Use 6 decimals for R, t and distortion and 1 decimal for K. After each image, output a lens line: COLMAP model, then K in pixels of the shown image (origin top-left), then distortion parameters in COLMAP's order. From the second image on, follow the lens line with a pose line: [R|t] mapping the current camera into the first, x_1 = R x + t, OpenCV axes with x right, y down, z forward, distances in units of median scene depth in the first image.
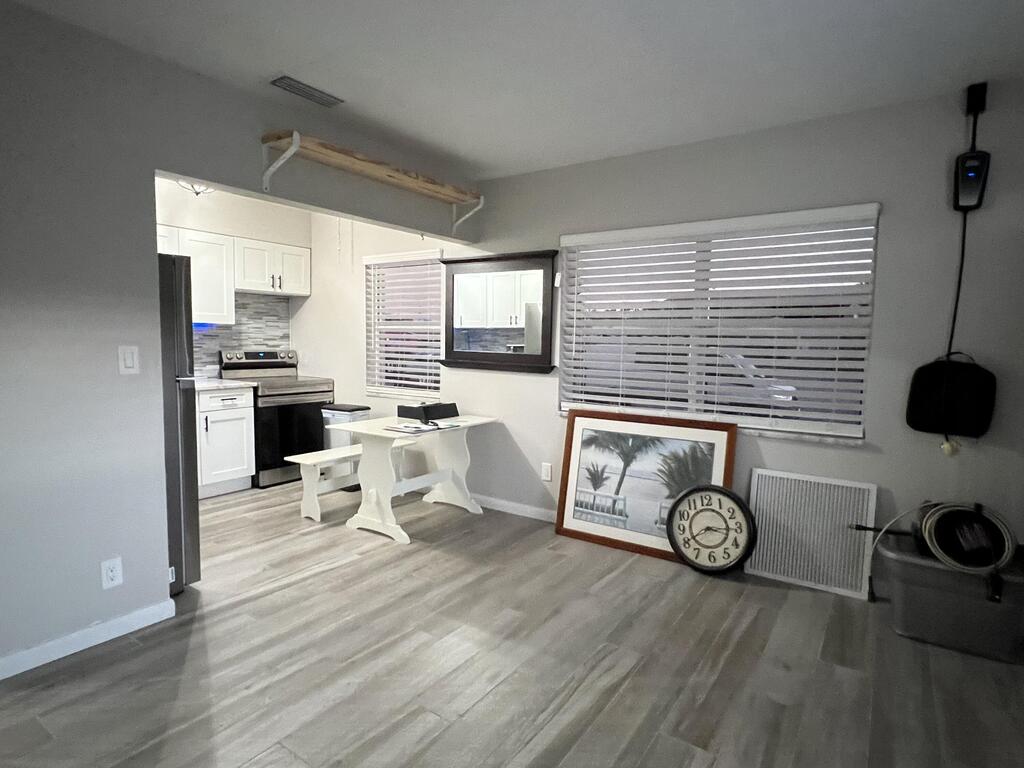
lens RADIAL K [[561.0, 0, 511.8], [0, 561.0, 380.9], [0, 0, 1]] dist [-0.012999, 0.004634]
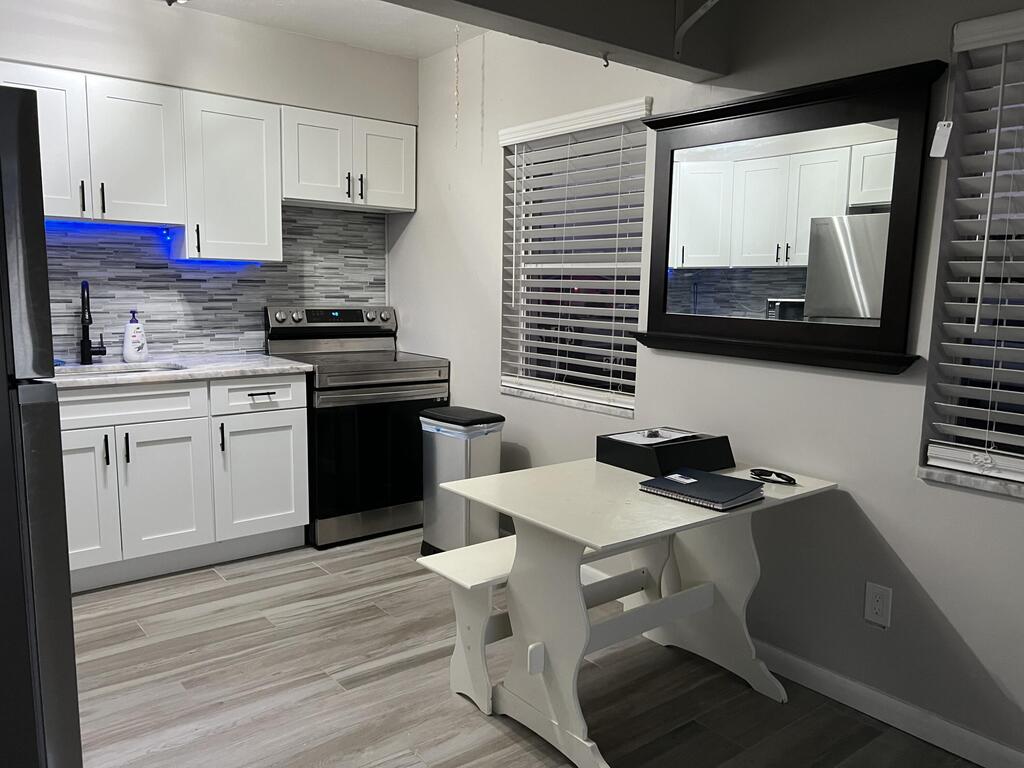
lens RADIAL K [[770.2, 0, 516.8], [0, 770.2, 394.3], [0, 0, 1]] dist [0.051712, -0.052988]
pose [[0.956268, 0.043142, -0.289292, -0.029587], [-0.024534, 0.997408, 0.067647, -0.024833], [0.291460, -0.057591, 0.954848, 0.303244]]
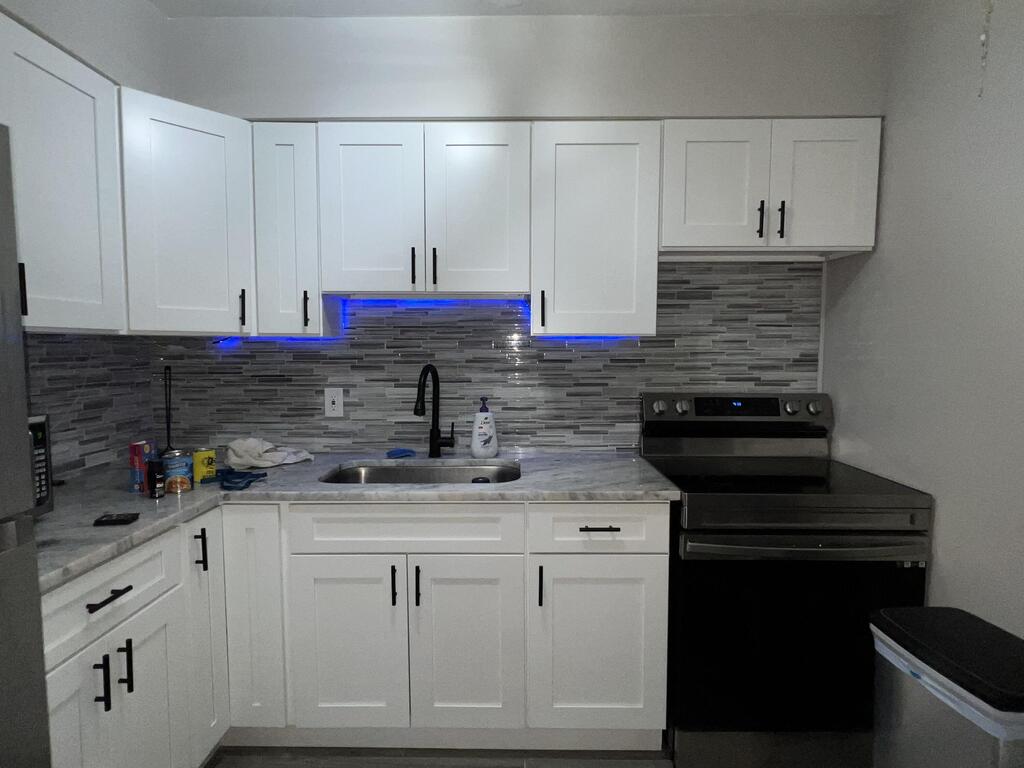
lens RADIAL K [[561.0, 0, 512.7], [0, 561.0, 386.8], [0, 0, 1]] dist [-0.012999, 0.004634]
pose [[0.556685, 0.043271, -0.829596, -0.209625], [-0.052994, 0.998458, 0.016518, -0.063816], [0.829031, 0.034768, 0.558120, 0.682591]]
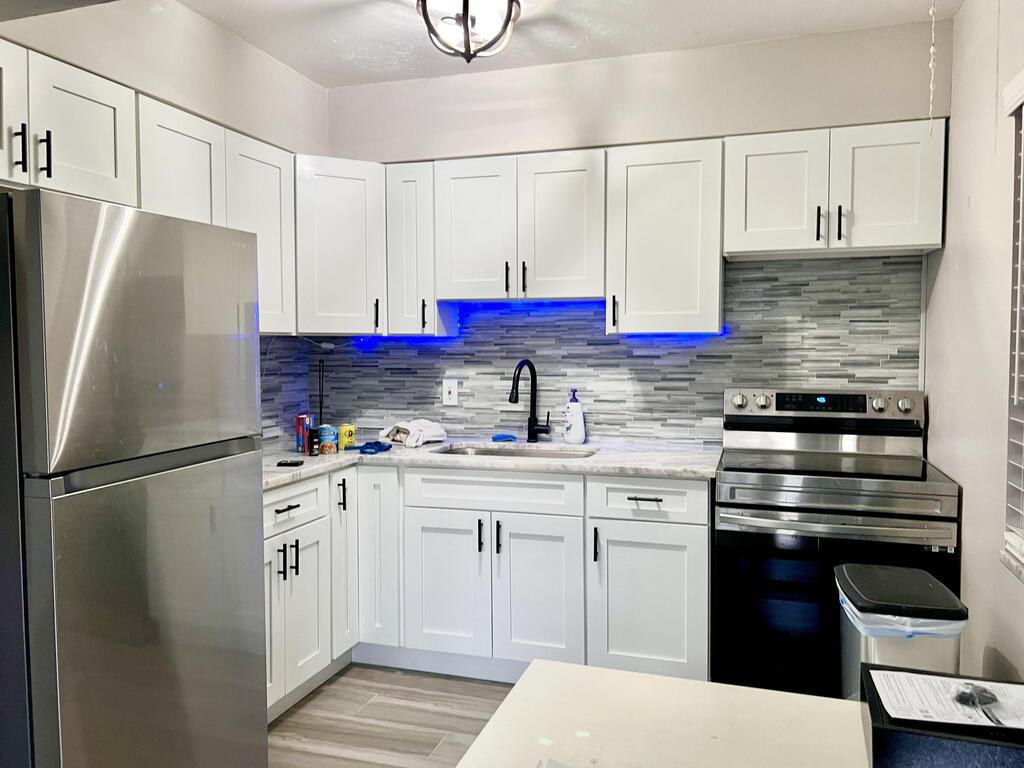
lens RADIAL K [[770.2, 0, 518.0], [0, 770.2, 381.3], [0, 0, 1]] dist [0.051712, -0.052988]
pose [[0.292002, 0.034559, -0.955793, 0.053255], [-0.062721, 0.997888, 0.016919, -0.062349], [0.954359, 0.055008, 0.293553, 0.664851]]
